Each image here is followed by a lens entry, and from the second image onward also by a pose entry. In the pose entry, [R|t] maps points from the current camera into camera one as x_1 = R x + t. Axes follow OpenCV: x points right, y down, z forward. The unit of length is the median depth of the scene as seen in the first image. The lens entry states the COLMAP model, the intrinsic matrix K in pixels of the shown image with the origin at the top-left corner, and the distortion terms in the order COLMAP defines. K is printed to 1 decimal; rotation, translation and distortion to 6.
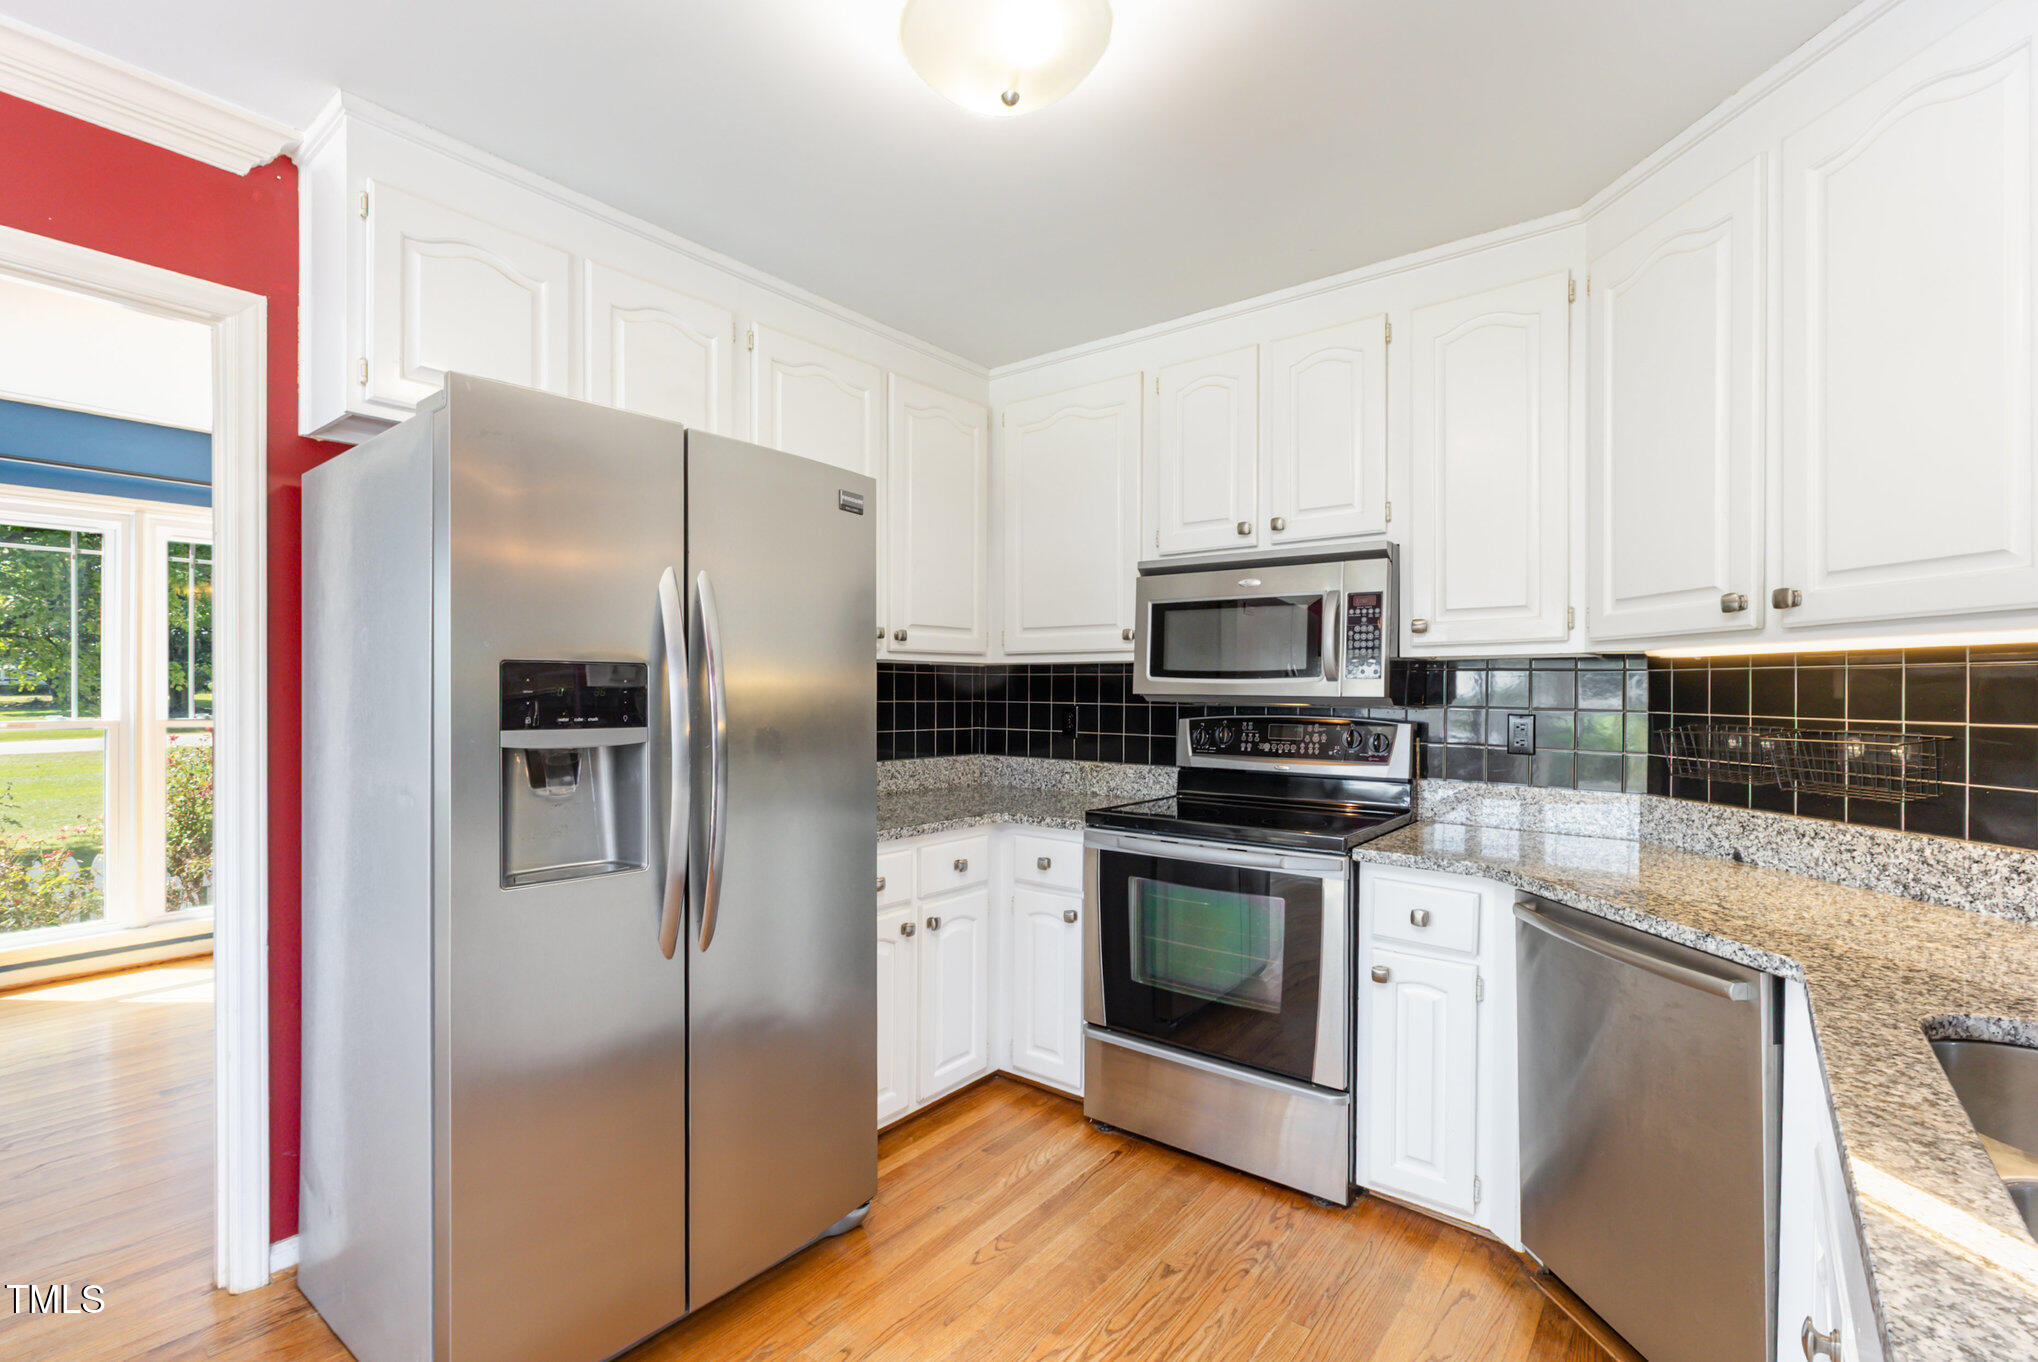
lens RADIAL K [[931.7, 0, 1015.9], [0, 931.7, 691.7], [0, 0, 1]] dist [-0.004025, -0.000572]
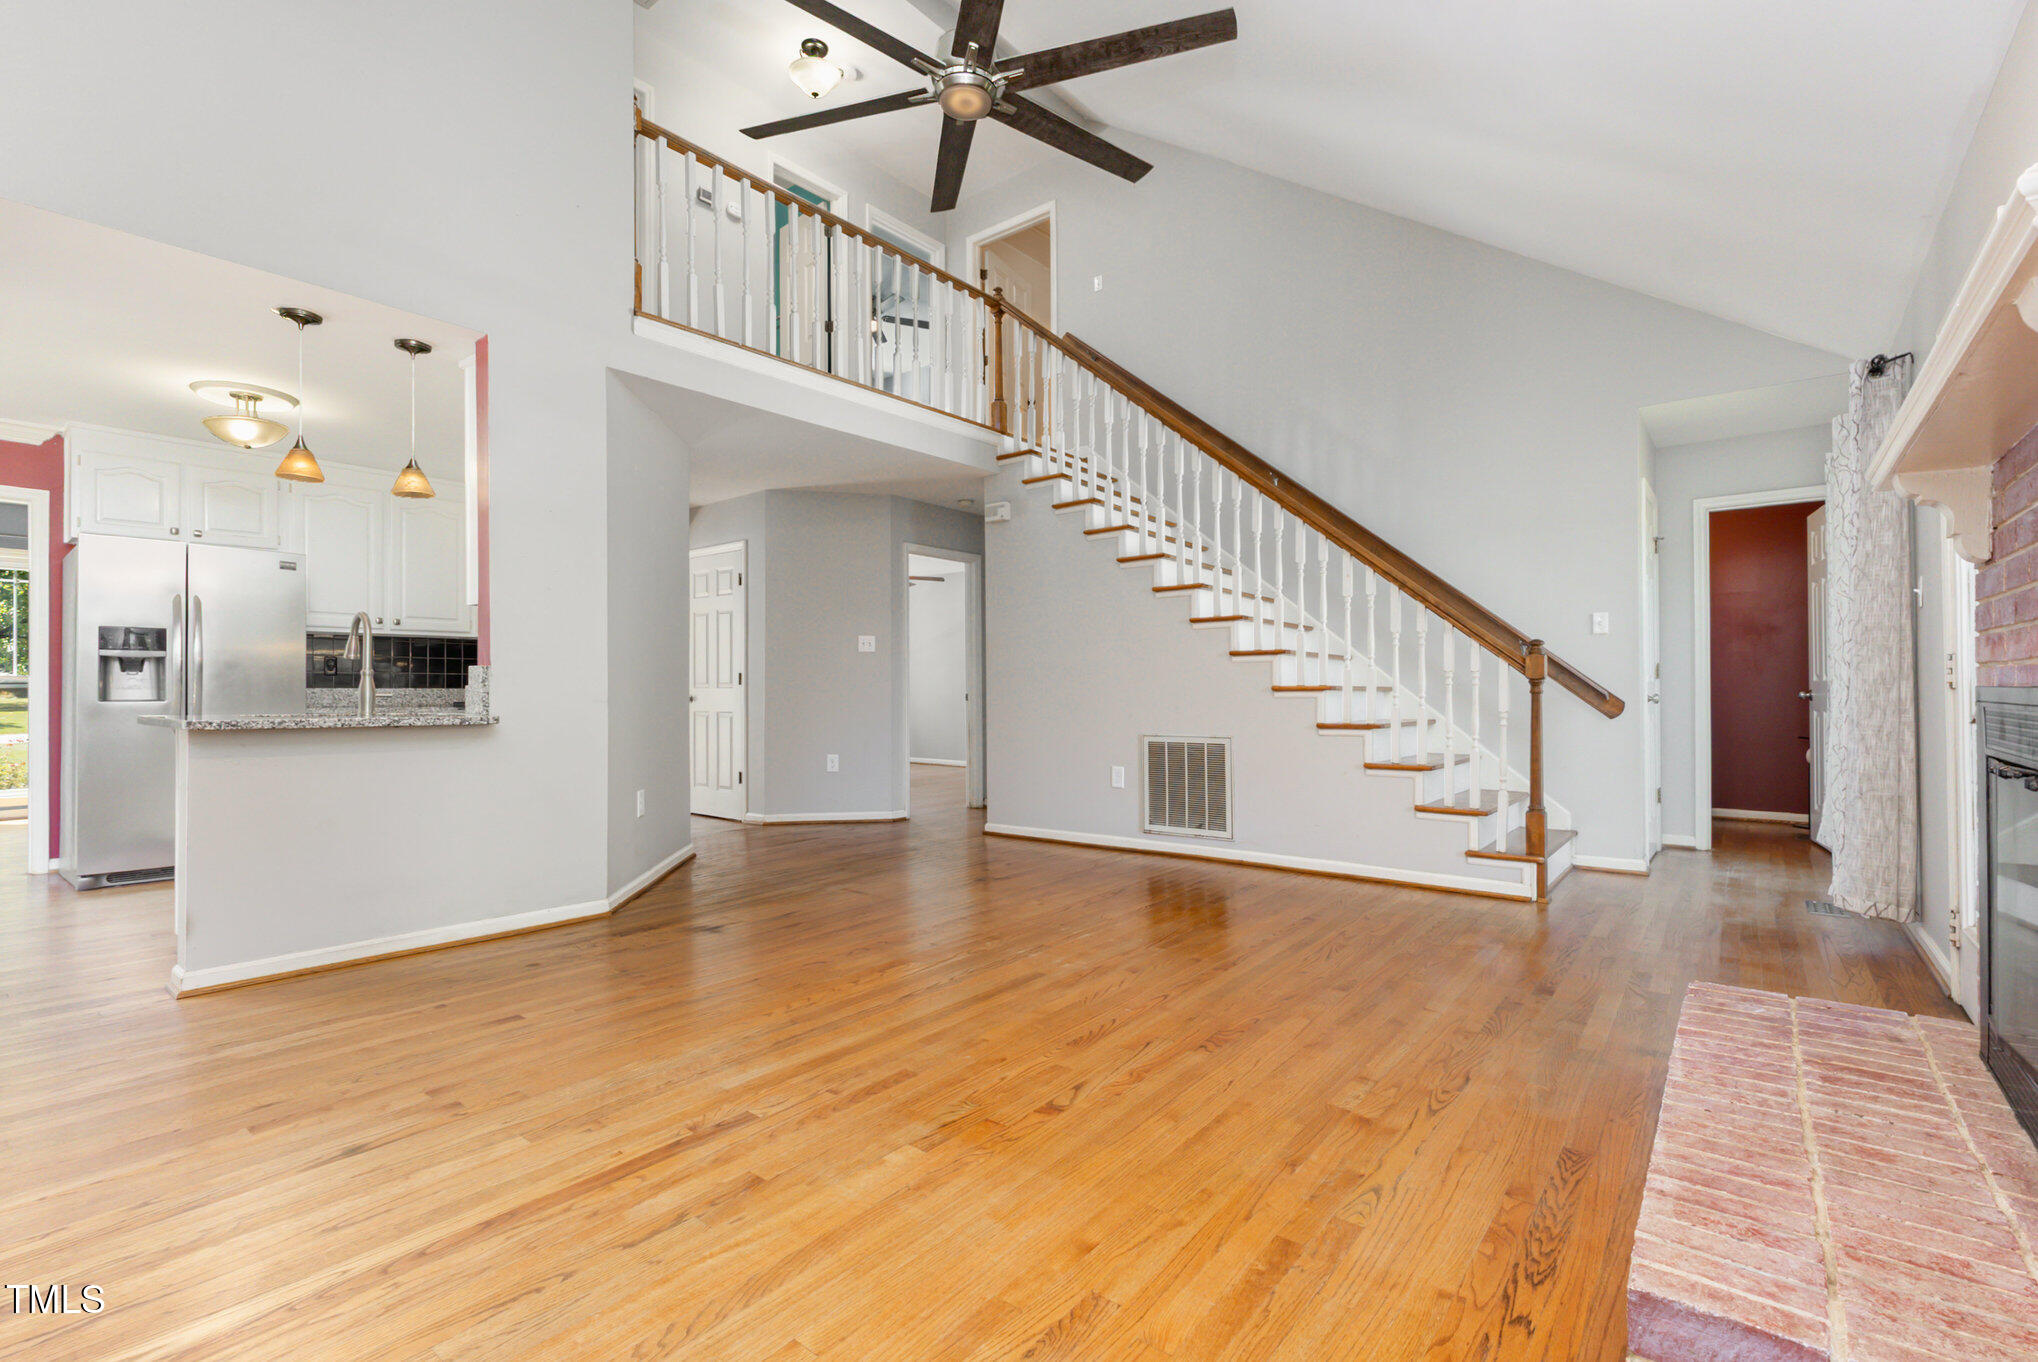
lens RADIAL K [[916.8, 0, 1019.0], [0, 916.8, 681.0], [0, 0, 1]] dist [-0.000448, -0.000031]
pose [[0.999945, -0.007724, -0.007091, 1.890801], [0.007600, 0.999822, -0.017287, 0.169449], [0.007223, 0.017232, 0.999825, -1.510654]]
